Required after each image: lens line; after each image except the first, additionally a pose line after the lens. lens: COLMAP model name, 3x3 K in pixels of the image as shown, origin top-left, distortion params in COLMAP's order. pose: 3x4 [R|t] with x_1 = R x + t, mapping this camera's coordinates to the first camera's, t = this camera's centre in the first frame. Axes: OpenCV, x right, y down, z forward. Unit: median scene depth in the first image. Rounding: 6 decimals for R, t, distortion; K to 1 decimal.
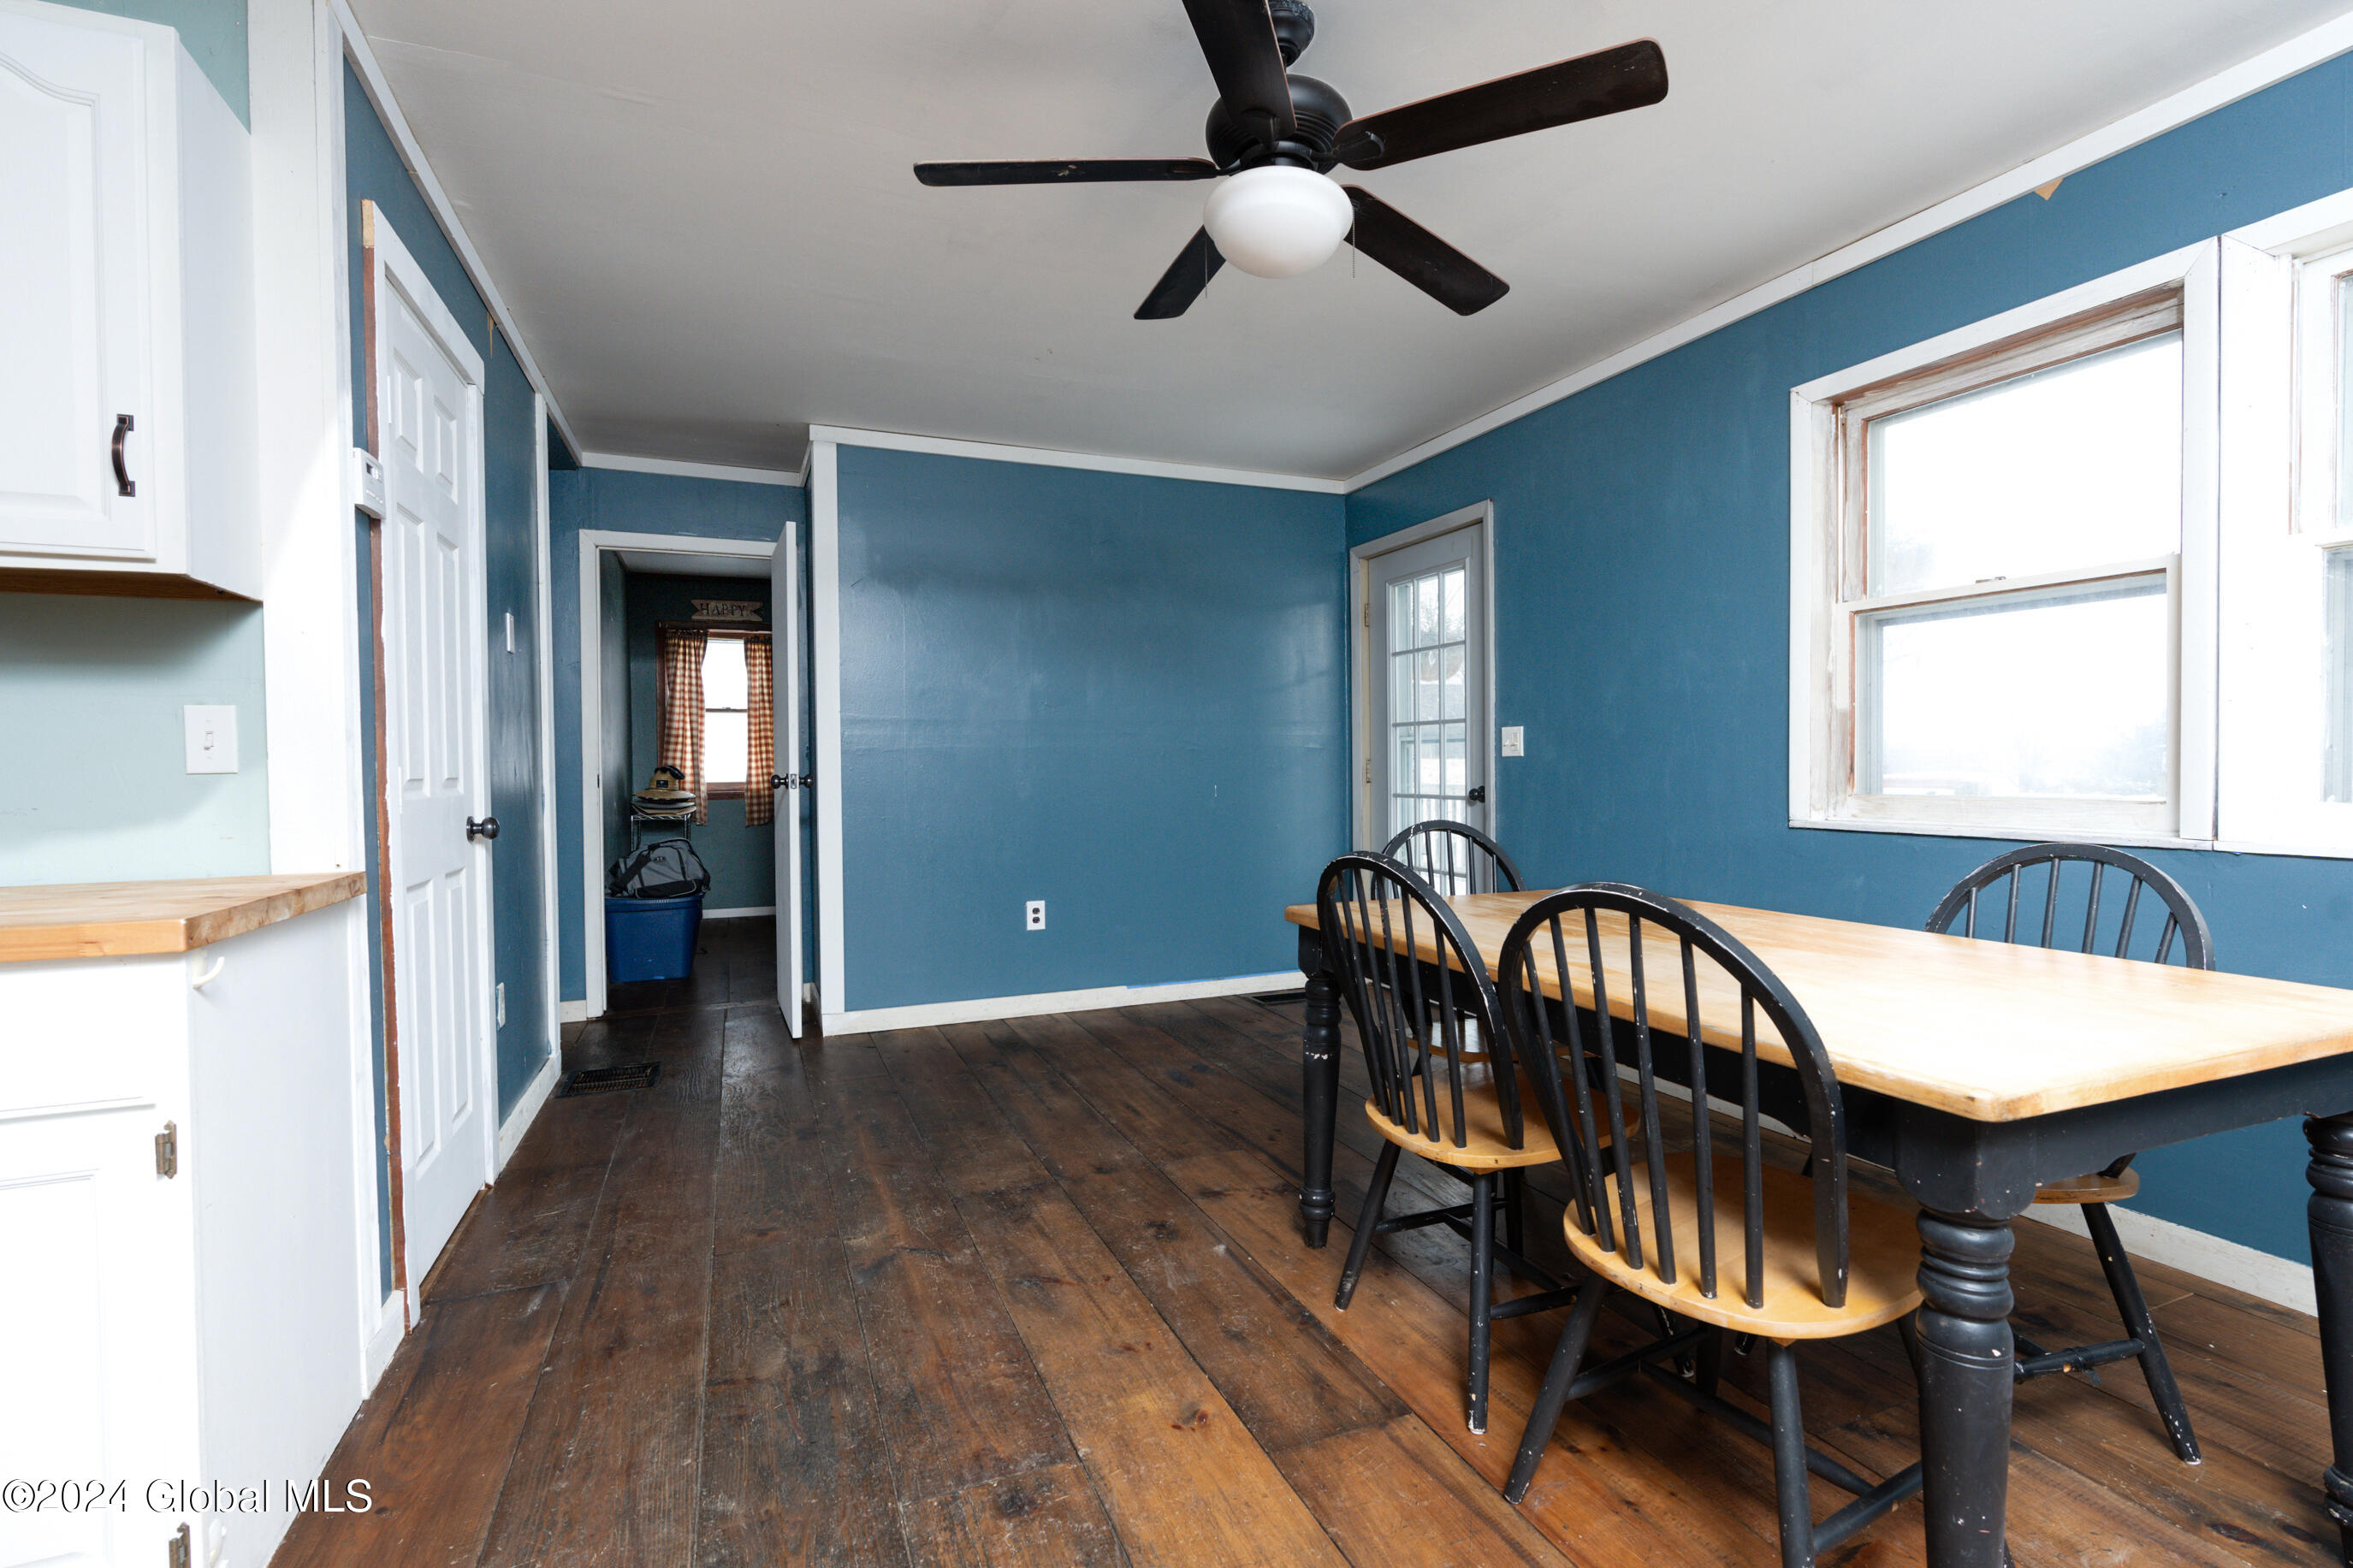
lens RADIAL K [[1086.3, 0, 1176.8], [0, 1086.3, 775.4], [0, 0, 1]] dist [-0.006778, 0.000143]
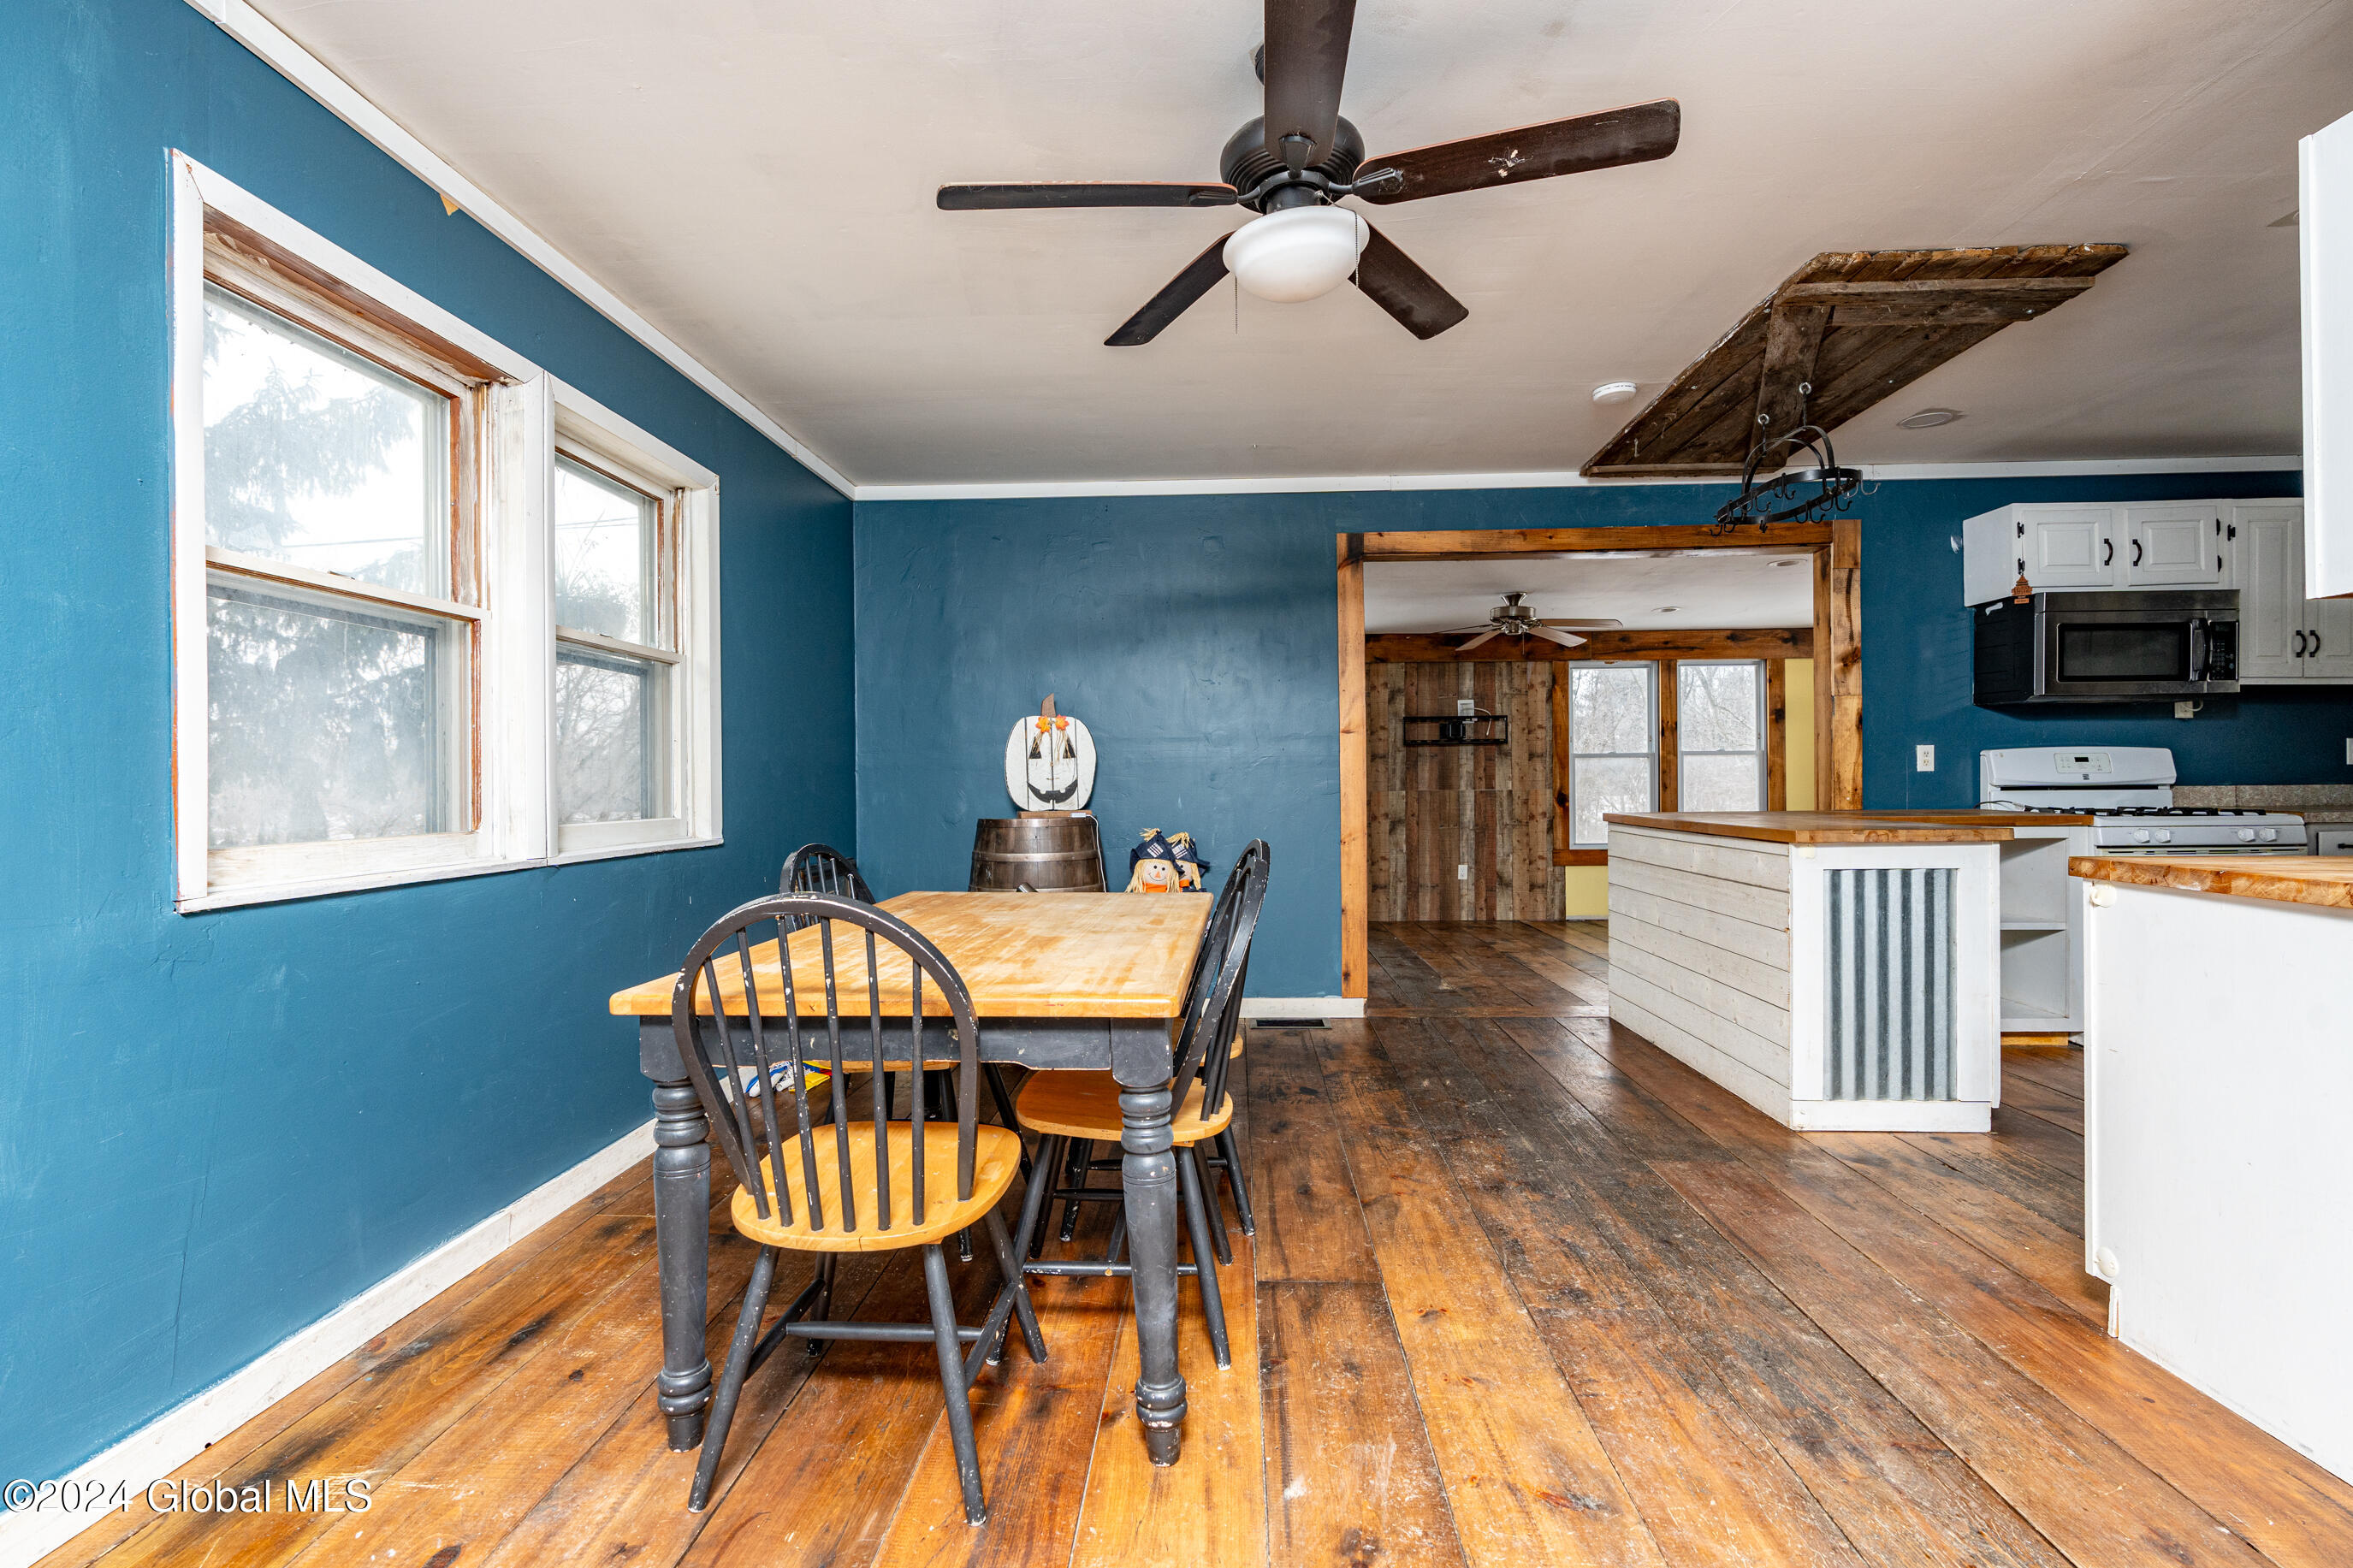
lens RADIAL K [[1086.3, 0, 1176.8], [0, 1086.3, 775.4], [0, 0, 1]] dist [-0.006778, 0.000143]
pose [[-0.908369, 0.020946, 0.417645, -0.184430], [0.023644, 0.999720, 0.001286, -0.015730], [-0.417501, 0.011043, -0.908609, 1.632375]]
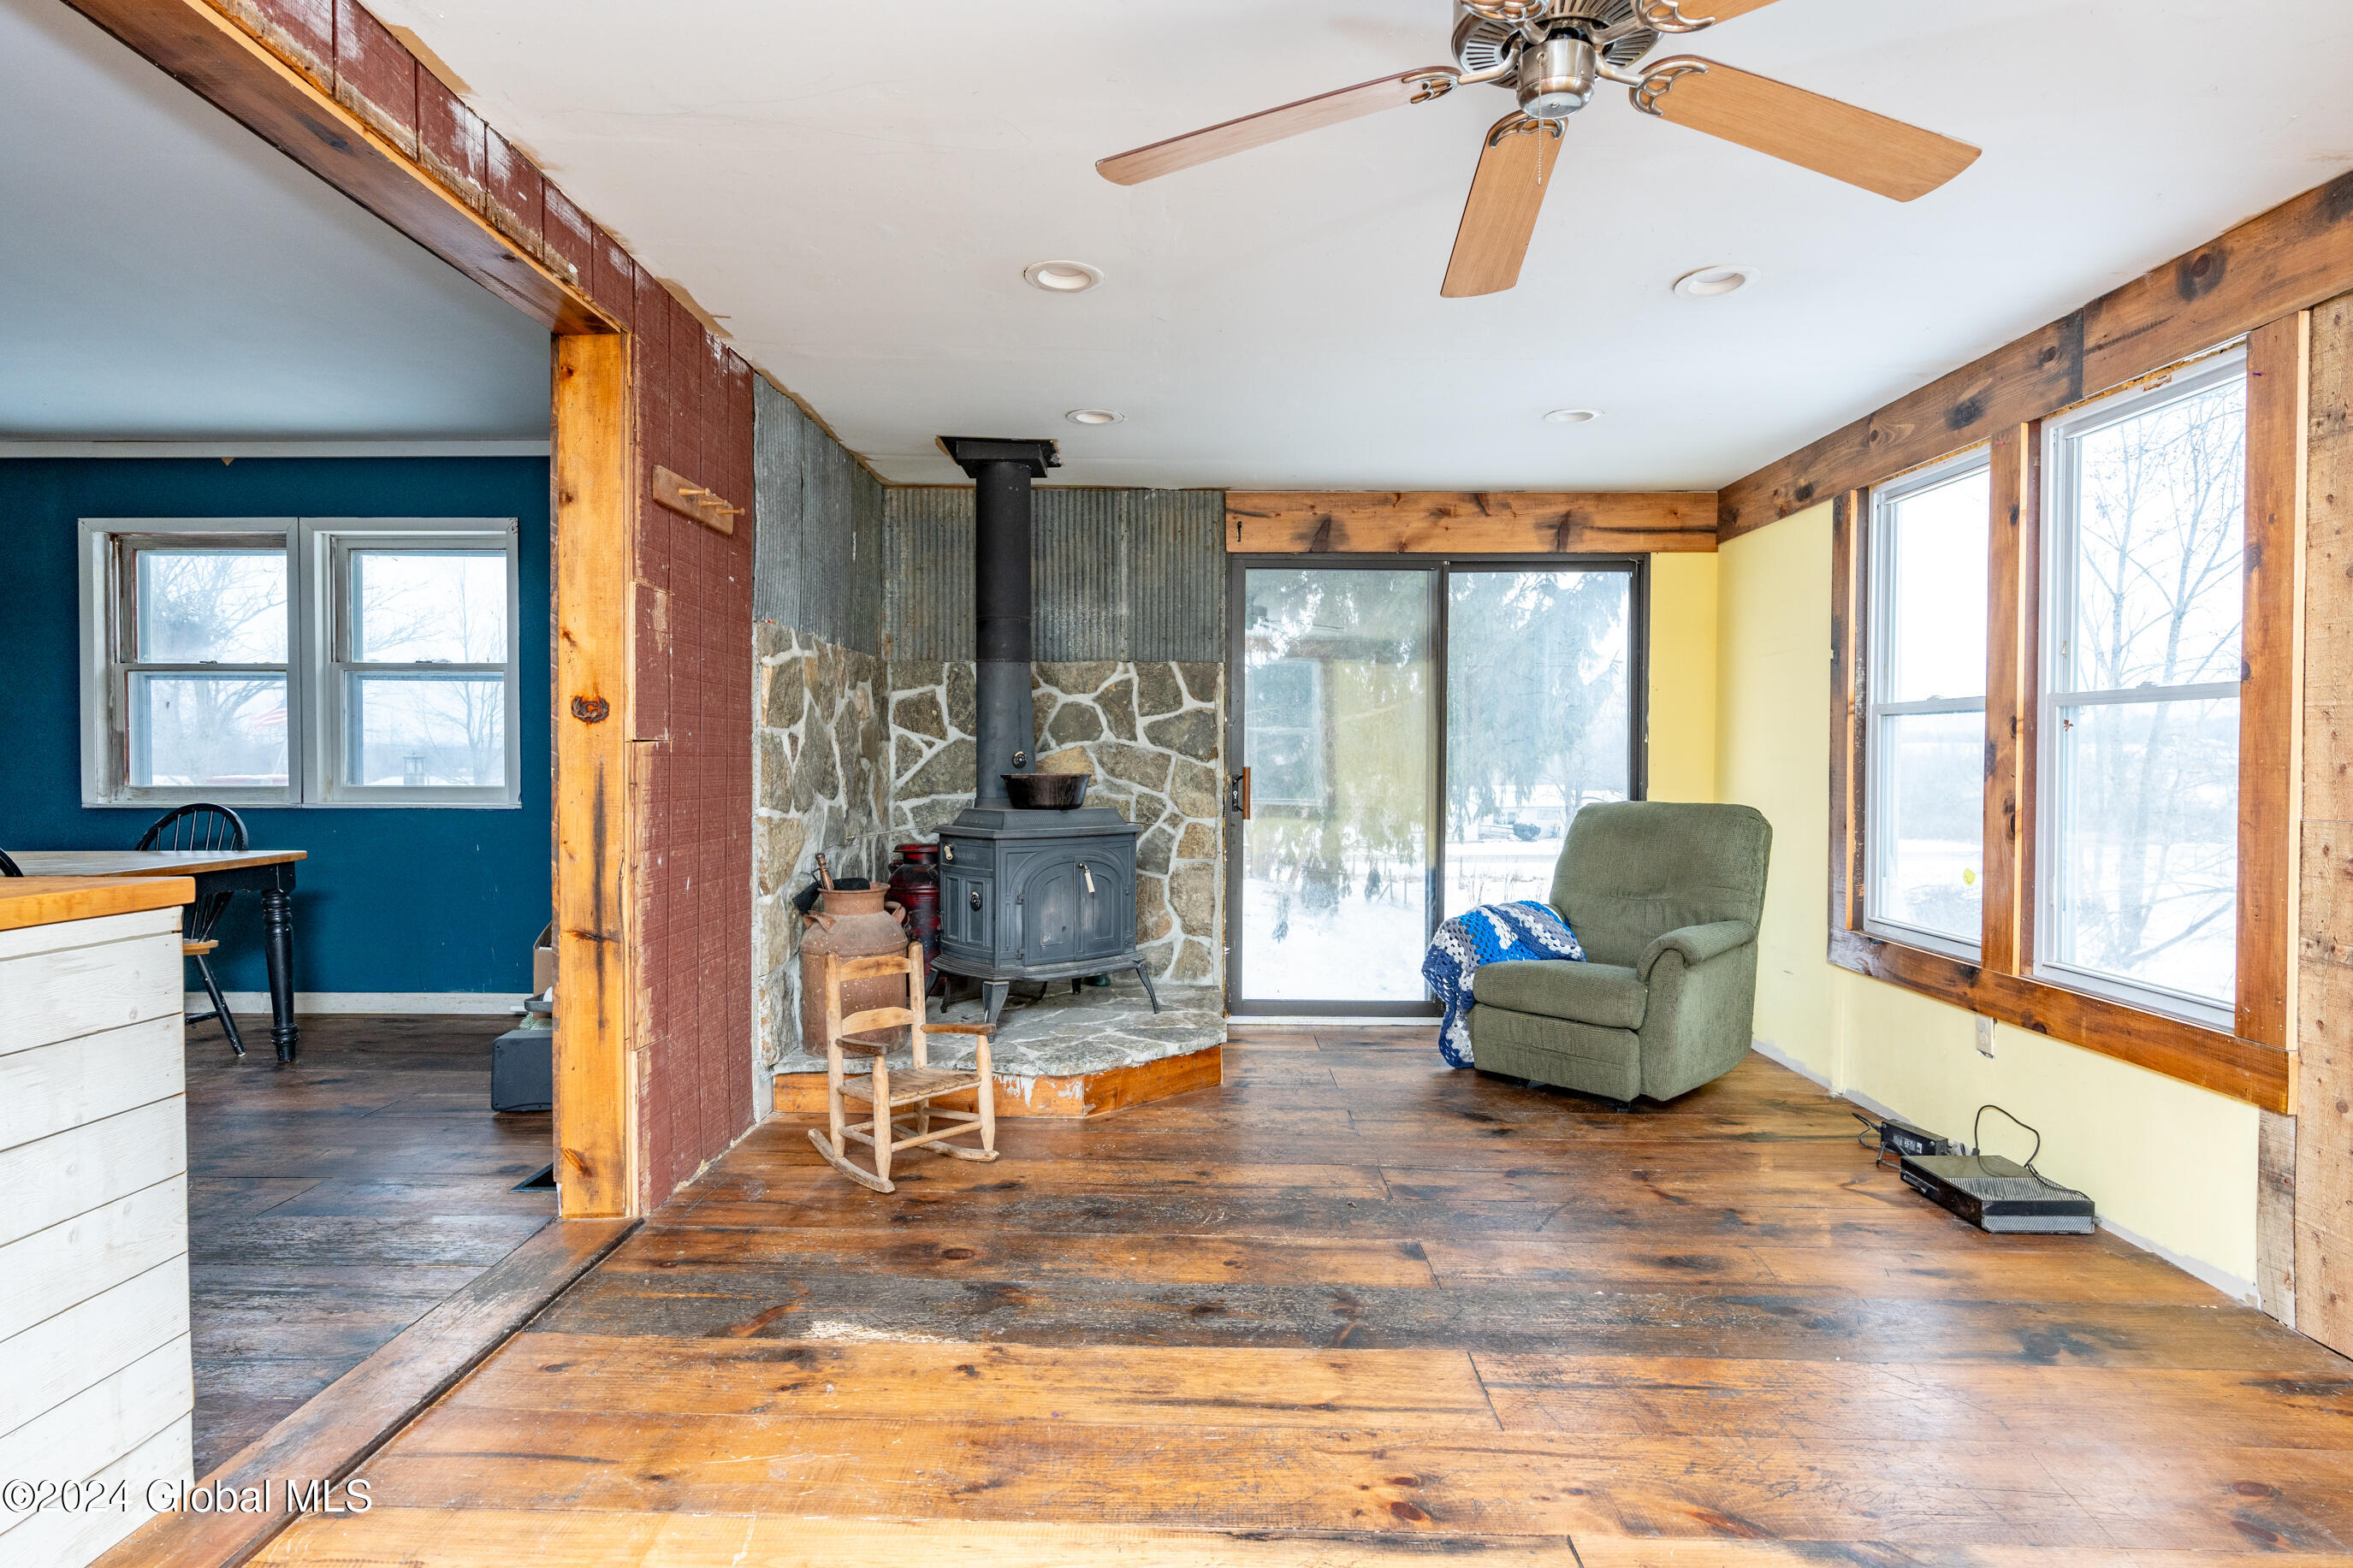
lens RADIAL K [[1237.3, 0, 1176.5], [0, 1237.3, 784.0], [0, 0, 1]] dist [-0.003407, 0.000738]
pose [[0.396844, -0.008461, 0.917847, -0.522678], [0.005679, 0.999961, 0.006762, 0.013633], [-0.917869, 0.002529, 0.396877, -1.385198]]
